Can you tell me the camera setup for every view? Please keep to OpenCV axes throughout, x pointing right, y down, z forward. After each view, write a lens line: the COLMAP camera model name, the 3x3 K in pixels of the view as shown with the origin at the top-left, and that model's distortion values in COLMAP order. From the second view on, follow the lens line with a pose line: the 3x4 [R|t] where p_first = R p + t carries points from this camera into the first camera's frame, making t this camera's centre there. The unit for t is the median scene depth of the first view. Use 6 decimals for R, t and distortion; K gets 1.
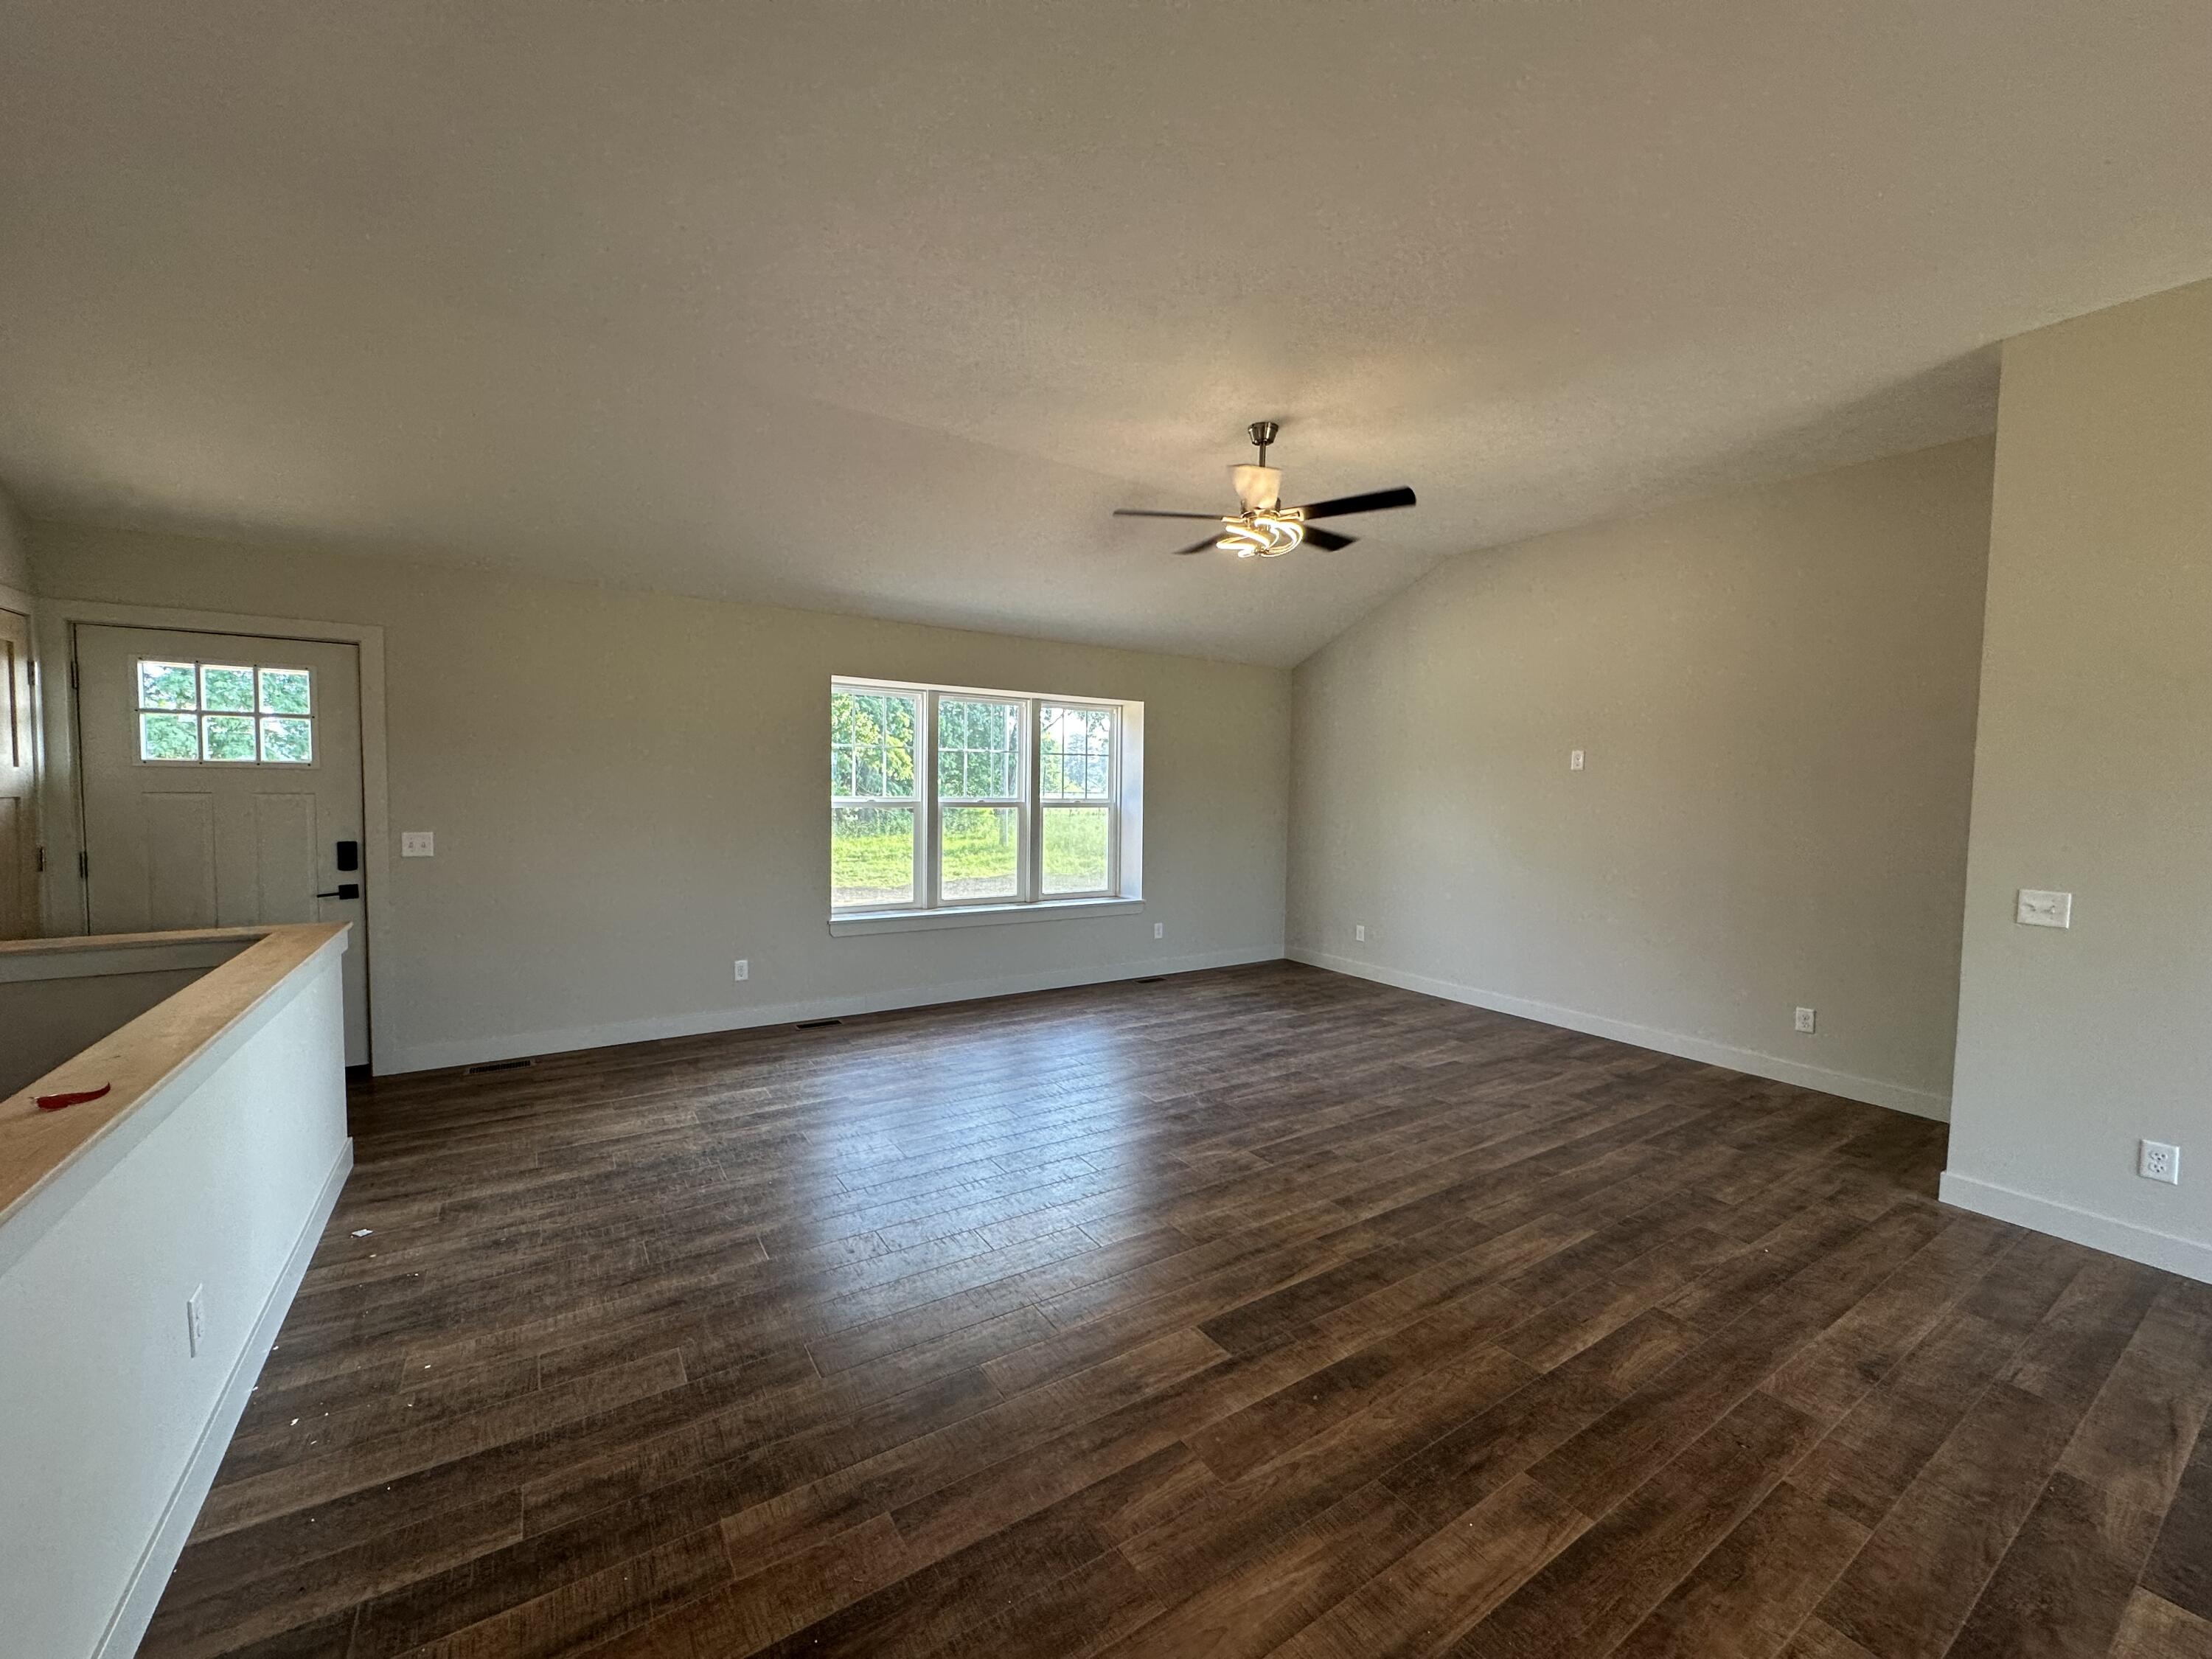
lens RADIAL K [[883.9, 0, 1099.3], [0, 883.9, 841.3], [0, 0, 1]] dist [-0.001901, 0.000353]
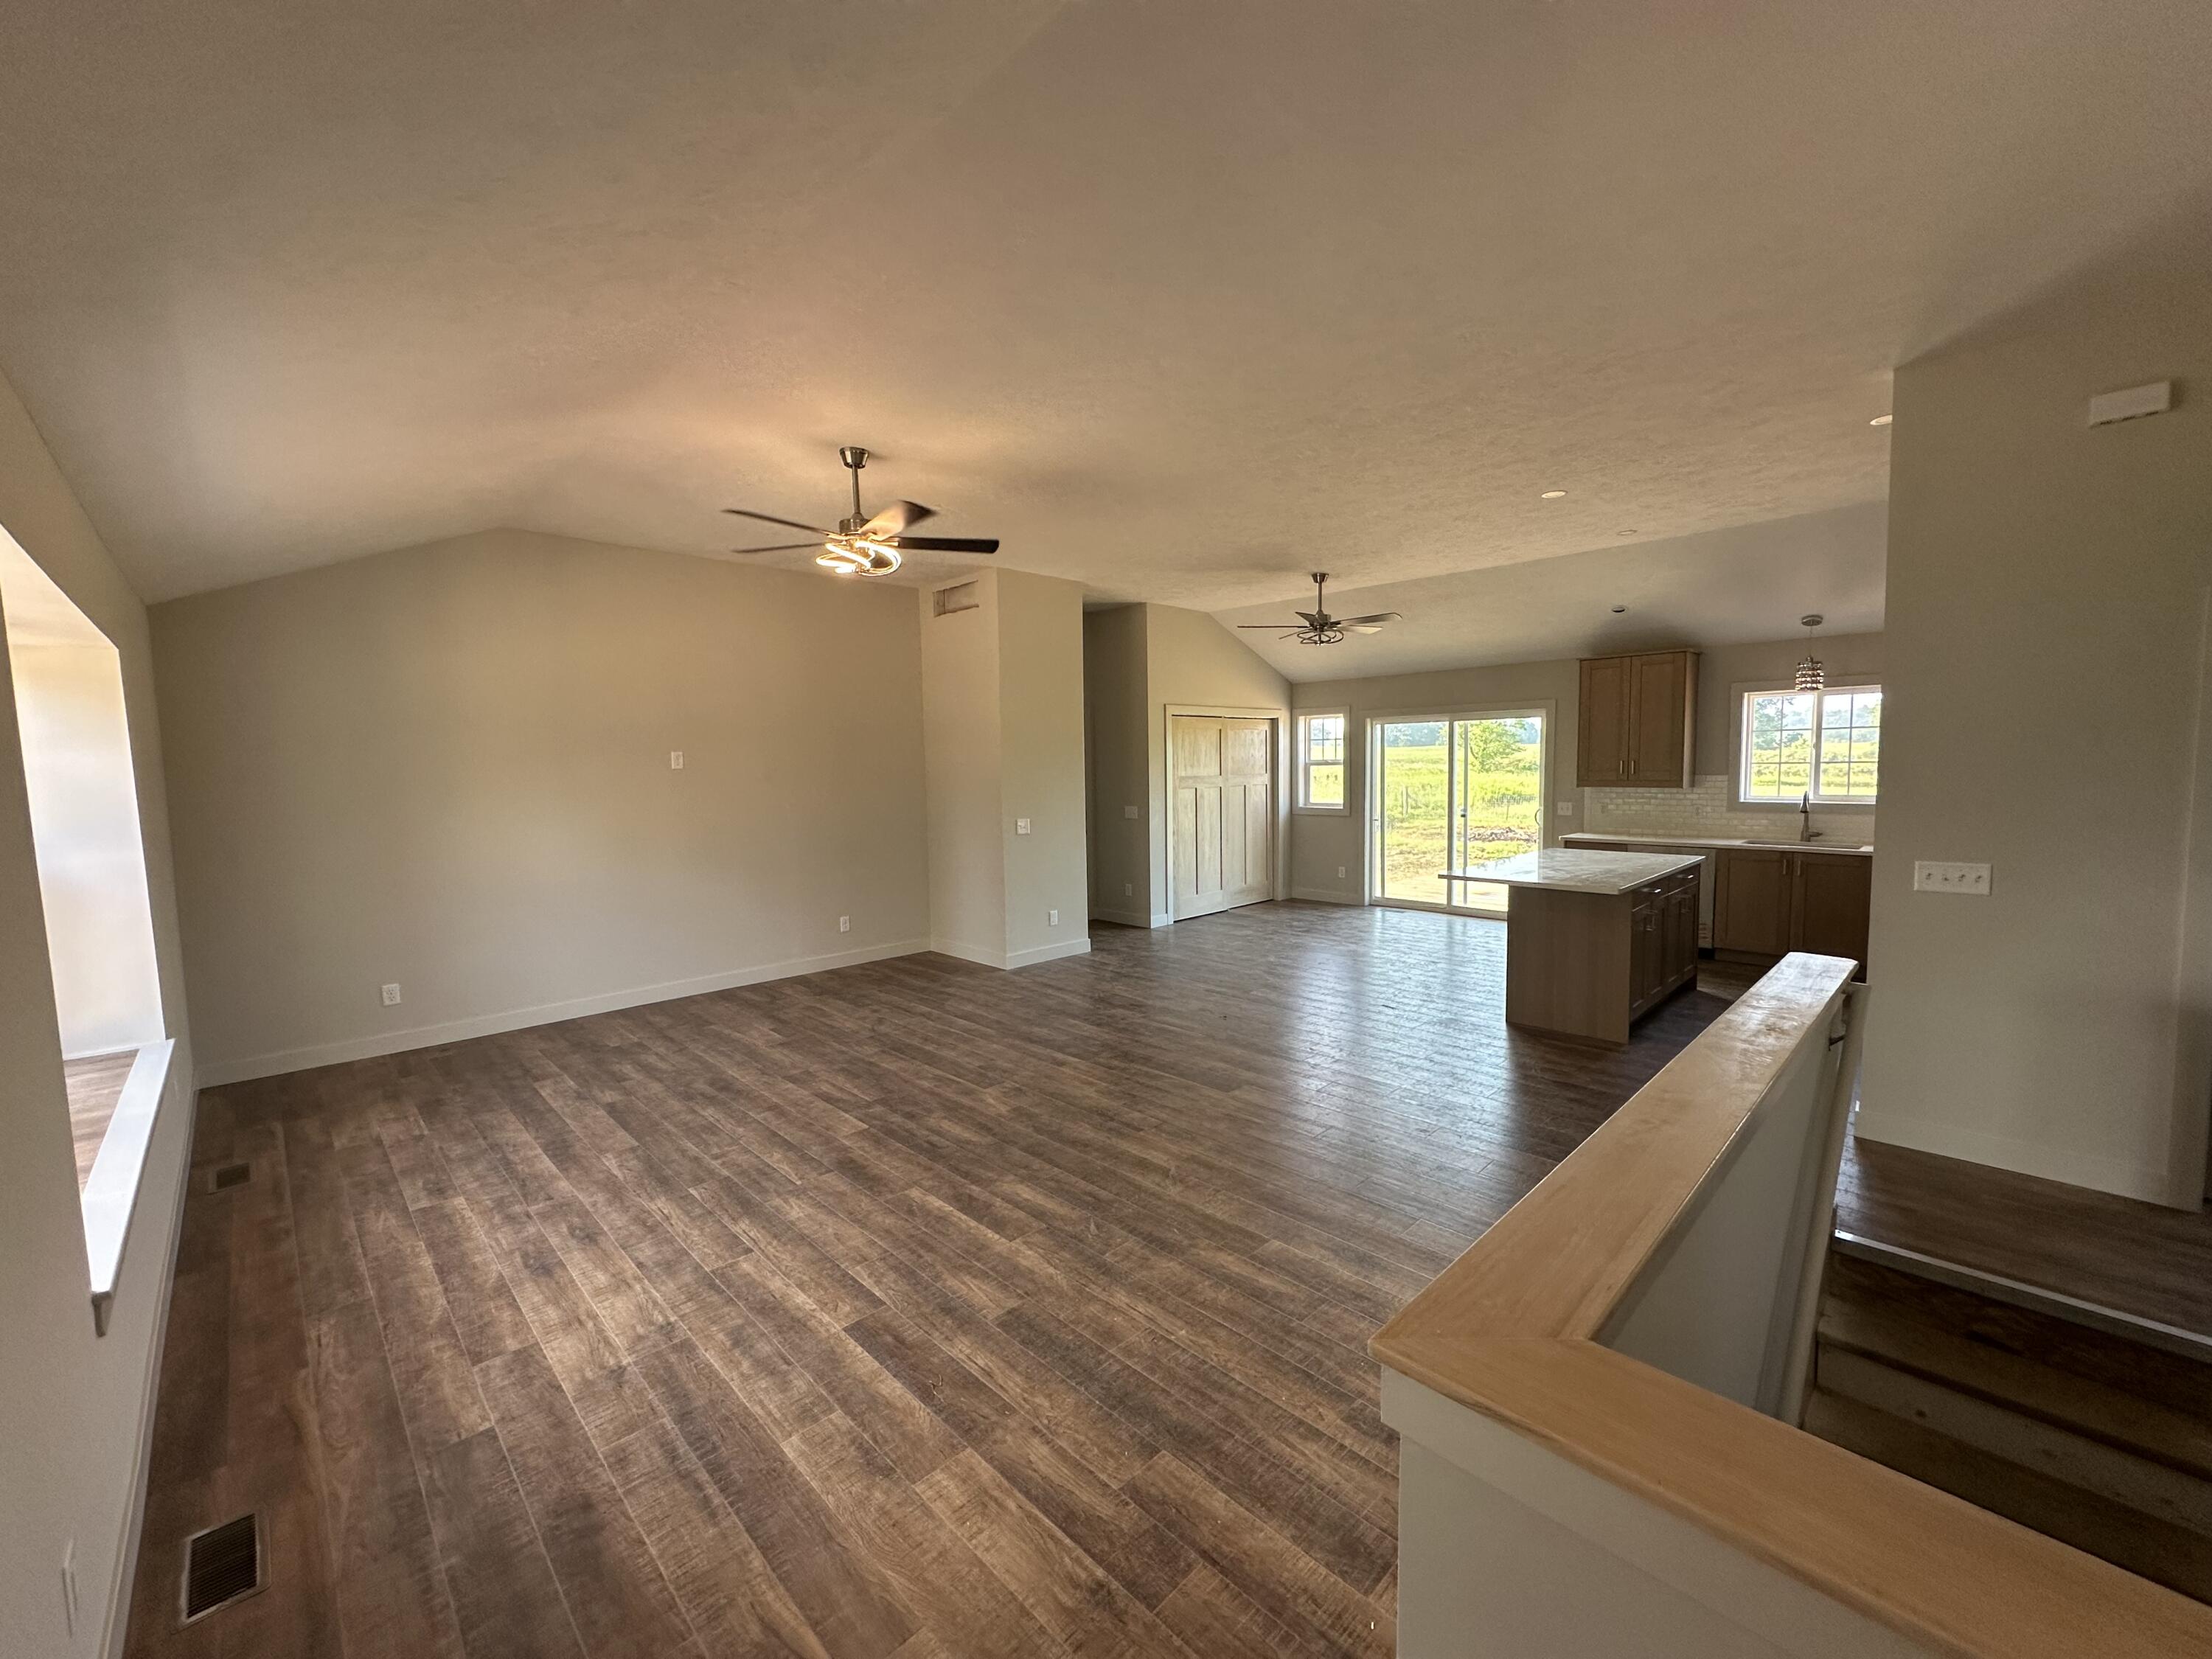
lens RADIAL K [[883.9, 0, 1104.4], [0, 883.9, 830.1], [0, 0, 1]] dist [-0.001901, 0.000353]
pose [[-0.204767, -0.092666, 0.974414, -0.863131], [0.077912, 0.990807, 0.110597, -0.108963], [-0.975705, 0.098565, -0.195665, 0.871693]]
